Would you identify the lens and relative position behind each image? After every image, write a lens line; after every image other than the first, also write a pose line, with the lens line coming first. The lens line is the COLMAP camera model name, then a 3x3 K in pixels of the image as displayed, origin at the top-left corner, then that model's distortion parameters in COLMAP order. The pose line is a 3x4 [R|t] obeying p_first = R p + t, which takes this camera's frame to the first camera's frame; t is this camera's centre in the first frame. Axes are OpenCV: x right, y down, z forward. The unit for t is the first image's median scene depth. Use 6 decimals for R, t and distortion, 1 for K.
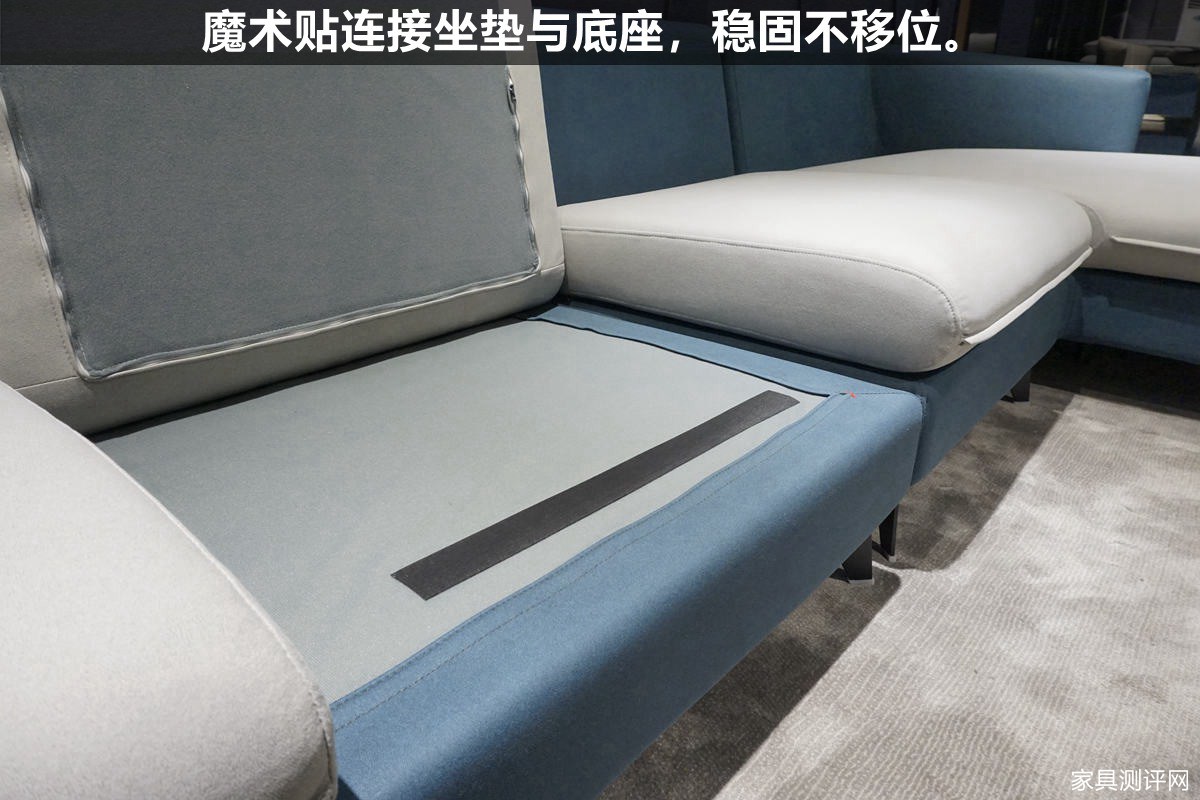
lens RADIAL K [[803.7, 0, 600.0], [0, 803.7, 400.0], [0, 0, 1]] dist [-0.020273, 0.001421]
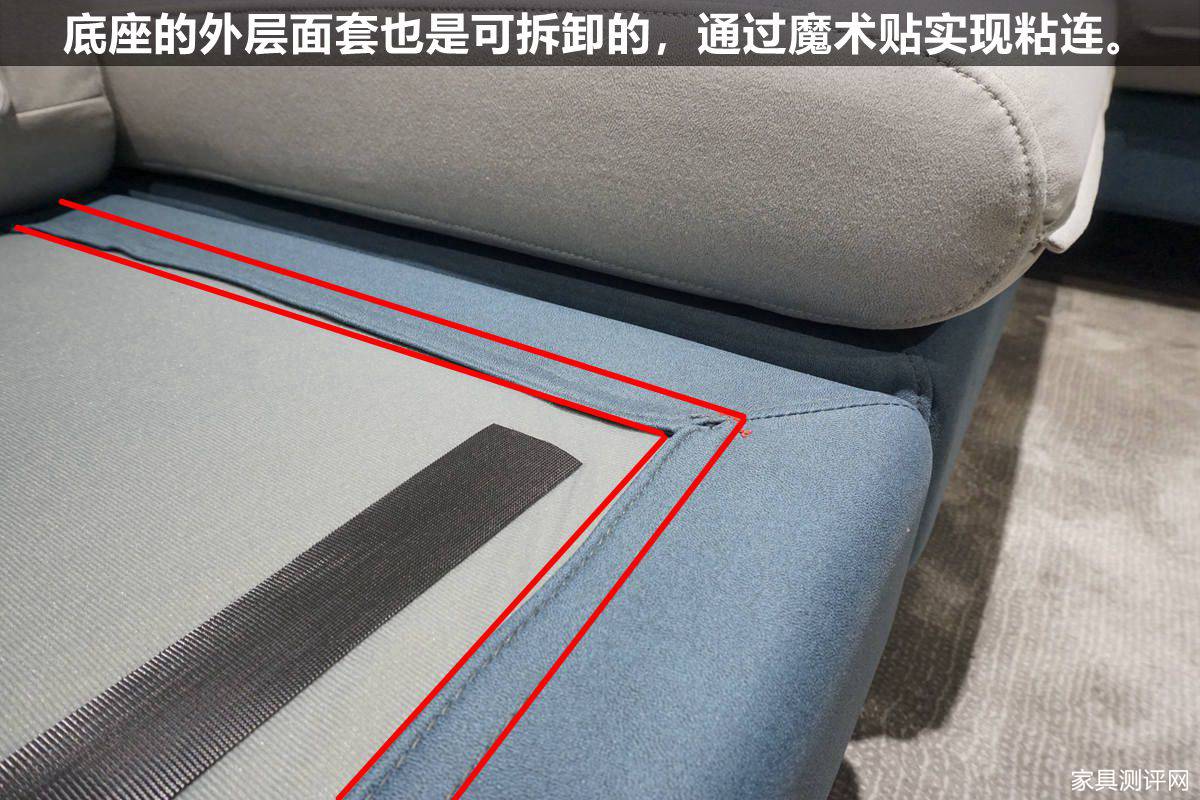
lens RADIAL K [[803.7, 0, 600.0], [0, 803.7, 400.0], [0, 0, 1]] dist [-0.020273, 0.001421]
pose [[0.988147, -0.085074, 0.127782, 0.172190], [0.065299, 0.986272, 0.151672, -0.057080], [-0.138931, -0.141530, 0.980136, 0.545242]]
